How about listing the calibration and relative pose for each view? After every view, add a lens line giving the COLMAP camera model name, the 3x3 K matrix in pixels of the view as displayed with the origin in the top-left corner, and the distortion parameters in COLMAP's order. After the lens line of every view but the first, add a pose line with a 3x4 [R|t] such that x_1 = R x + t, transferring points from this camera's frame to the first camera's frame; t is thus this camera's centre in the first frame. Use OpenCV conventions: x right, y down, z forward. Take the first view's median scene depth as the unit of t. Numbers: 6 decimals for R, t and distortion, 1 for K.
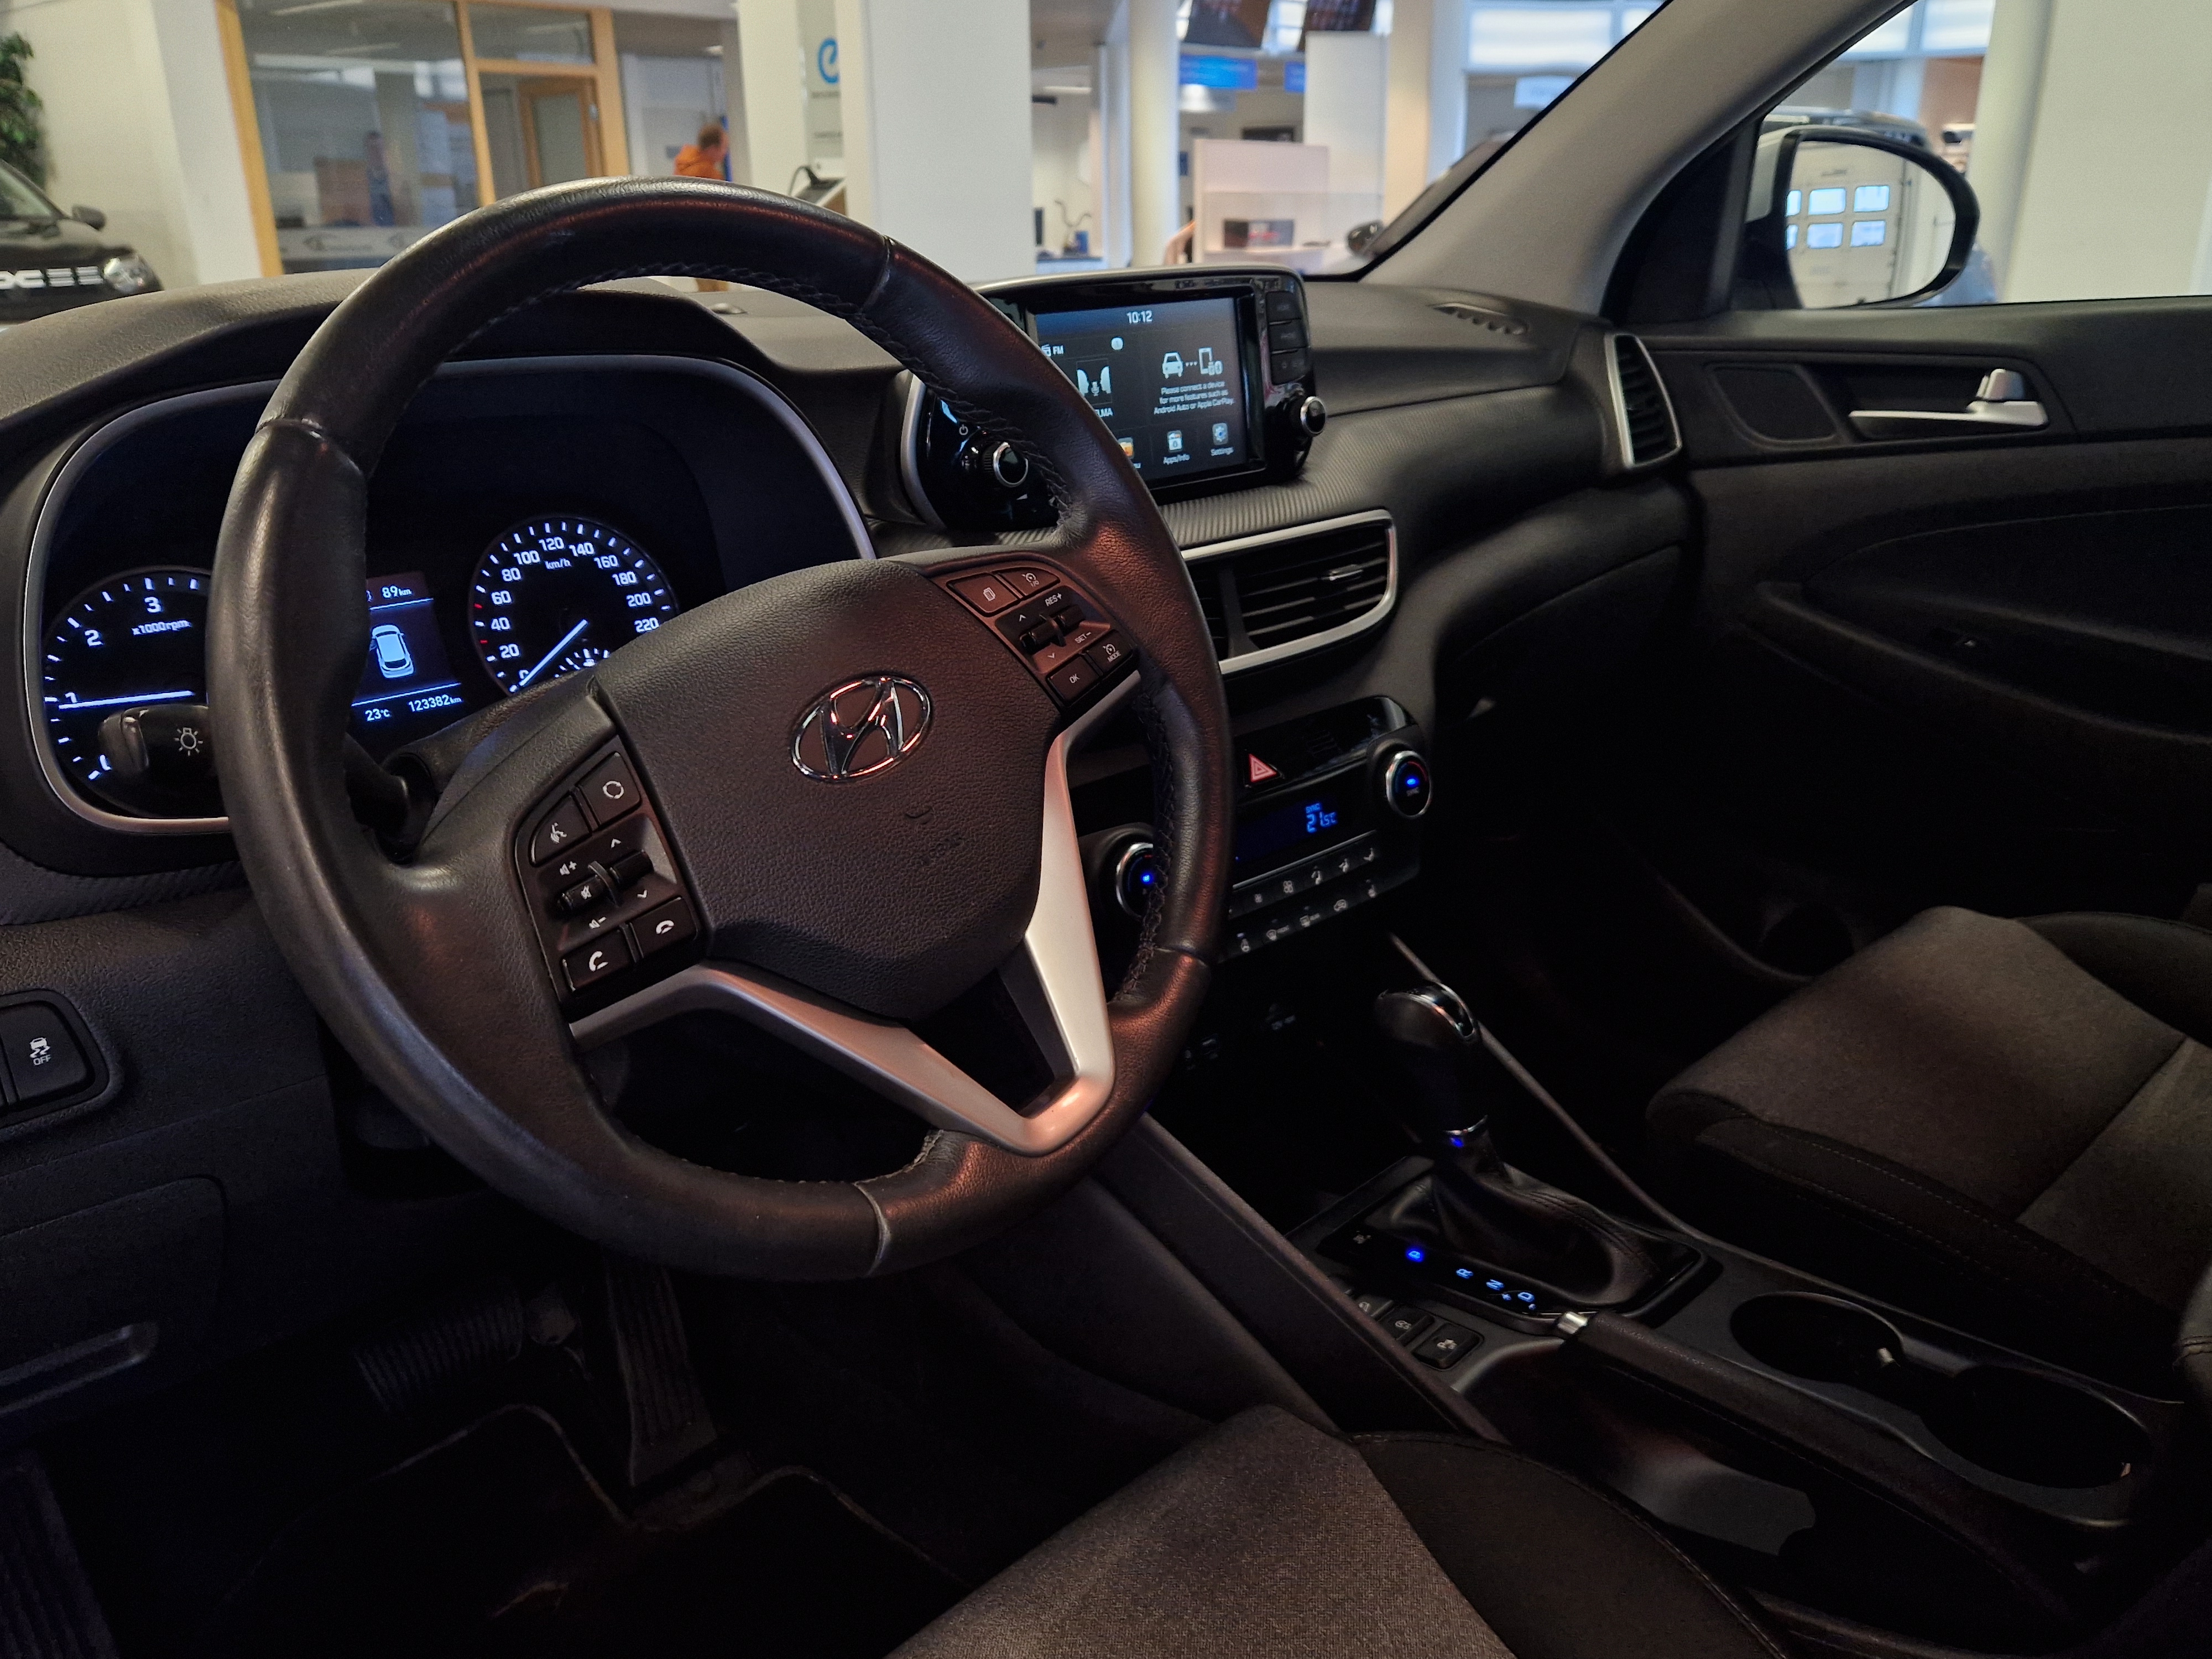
lens RADIAL K [[1722.4, 0, 1091.3], [0, 1722.4, 839.7], [0, 0, 1]] dist [0.053743, -0.049744]
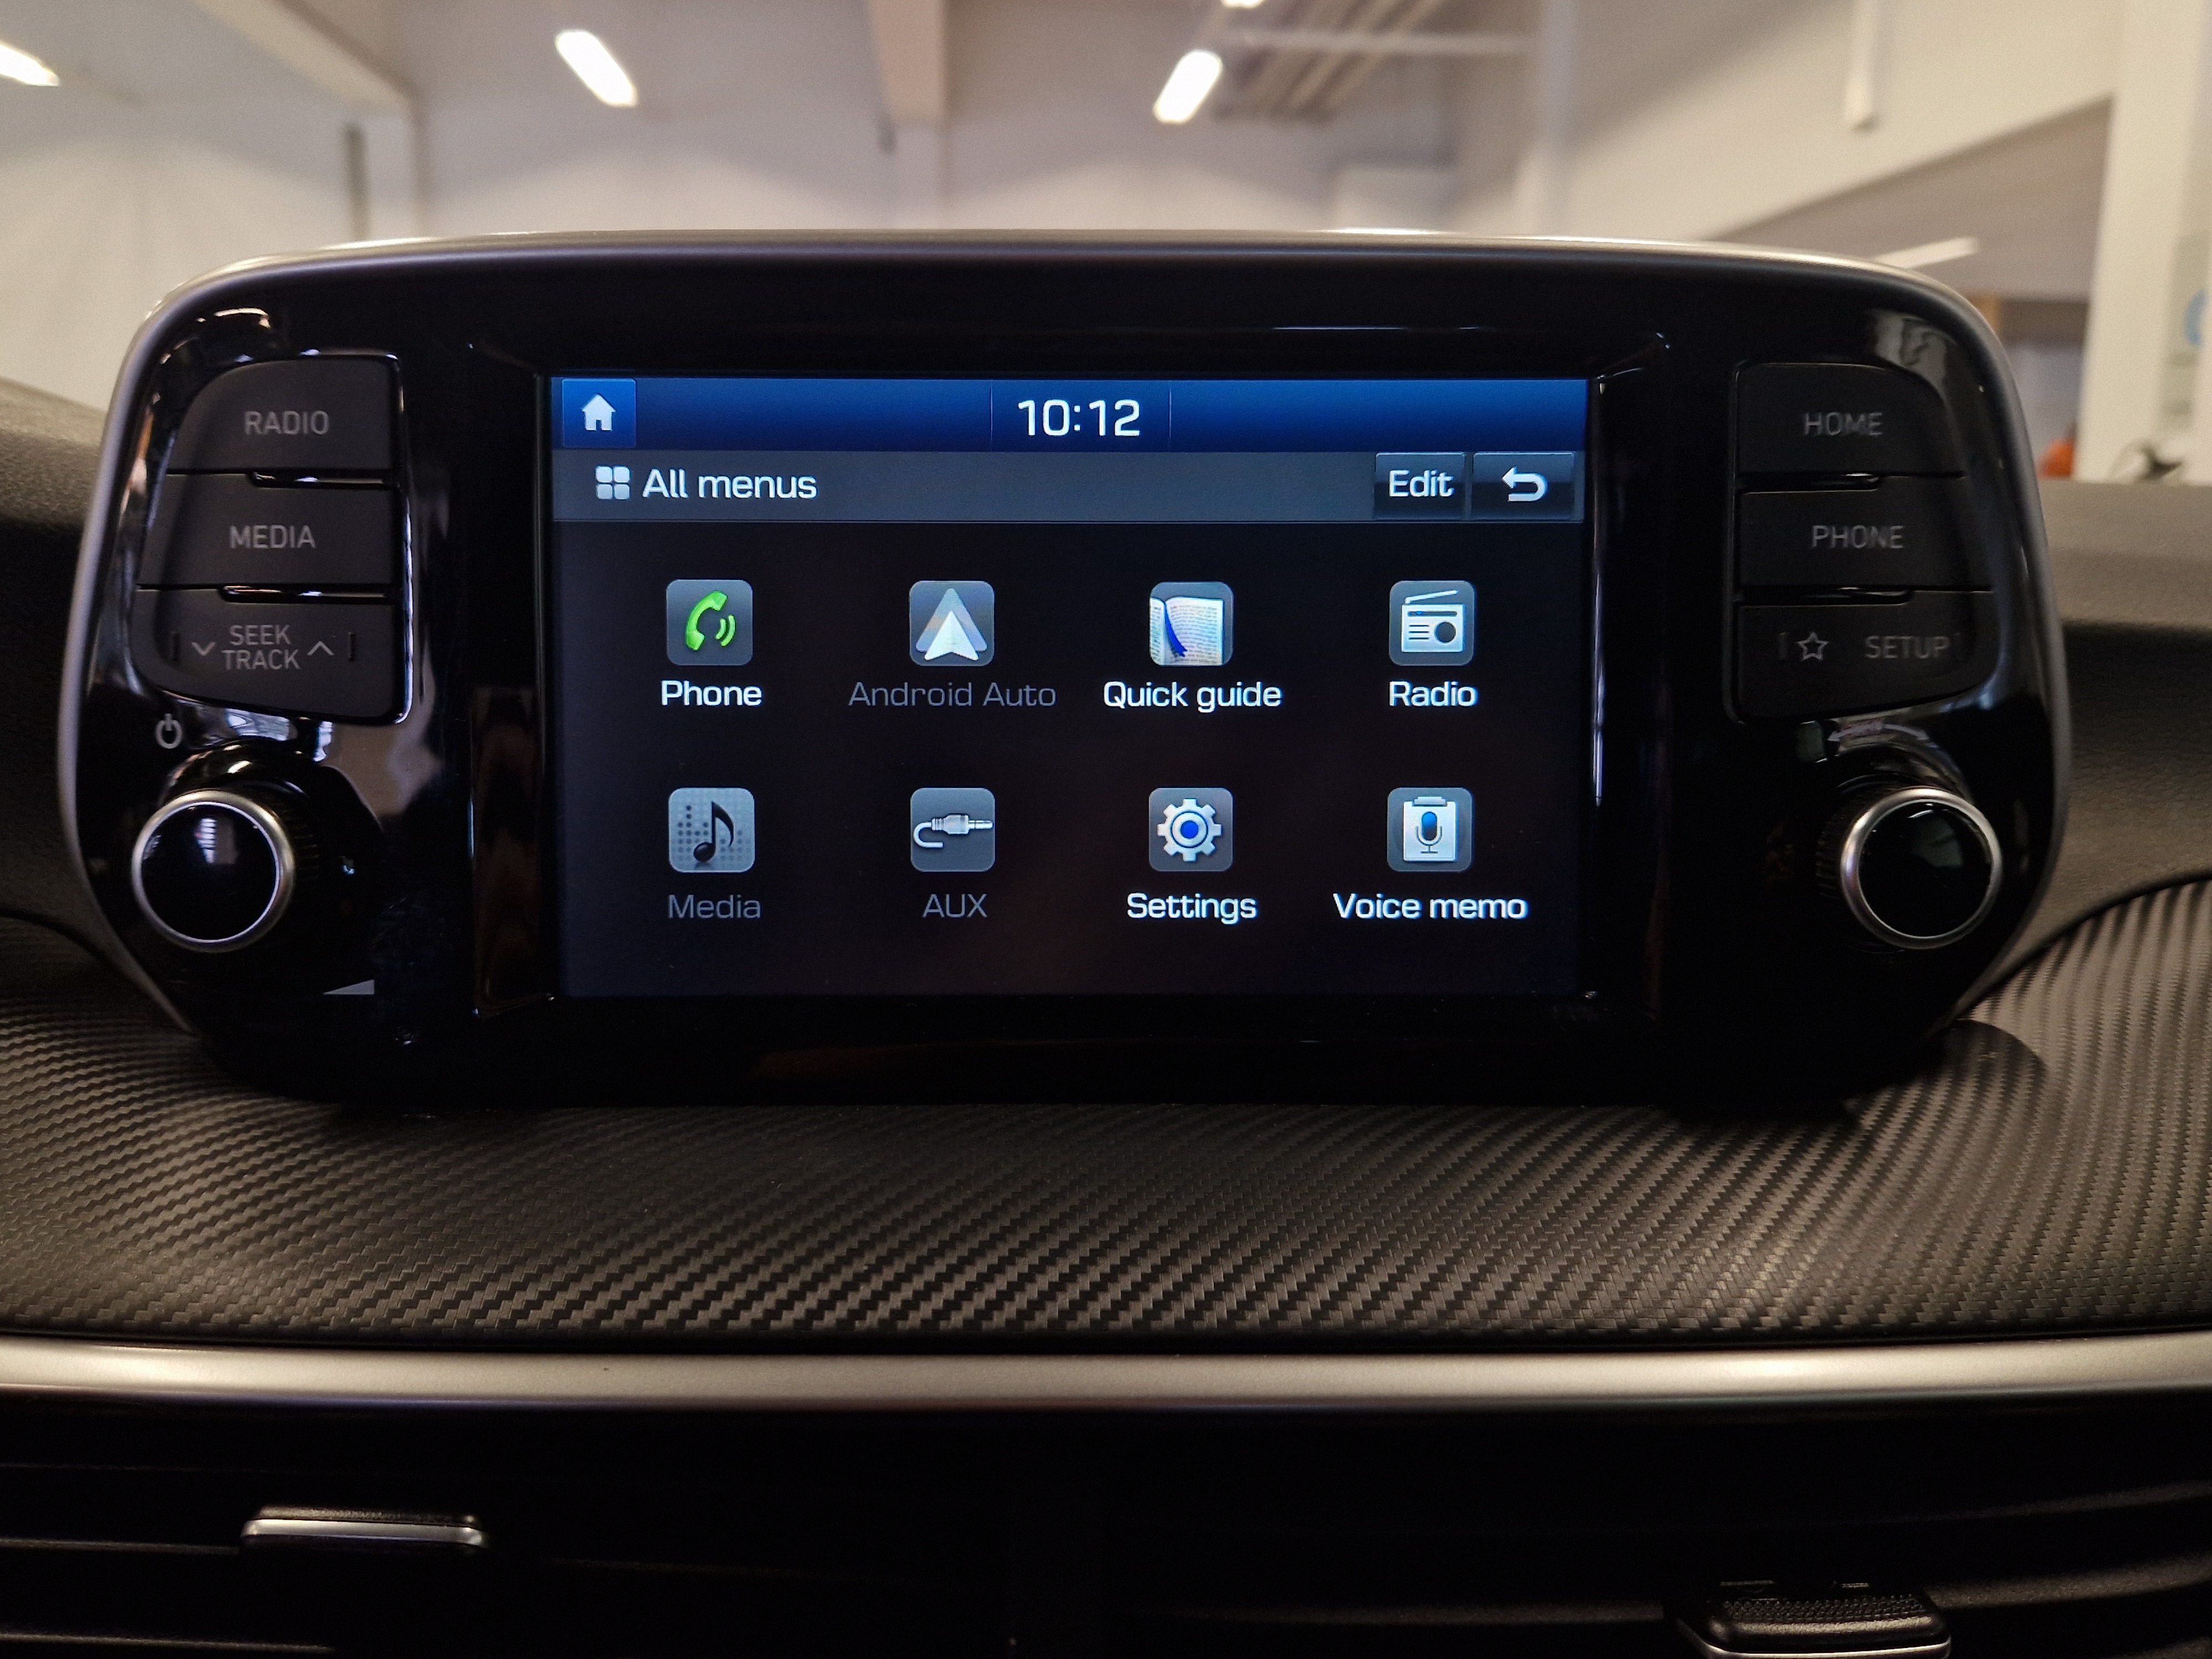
lens RADIAL K [[1722.4, 0, 1103.2], [0, 1722.4, 820.4], [0, 0, 1]] dist [0.053743, -0.049744]
pose [[0.737633, 0.141607, -0.660186, 0.216165], [-0.253761, 0.964220, -0.076709, -0.219554], [0.625702, 0.224113, 0.747175, 0.807763]]
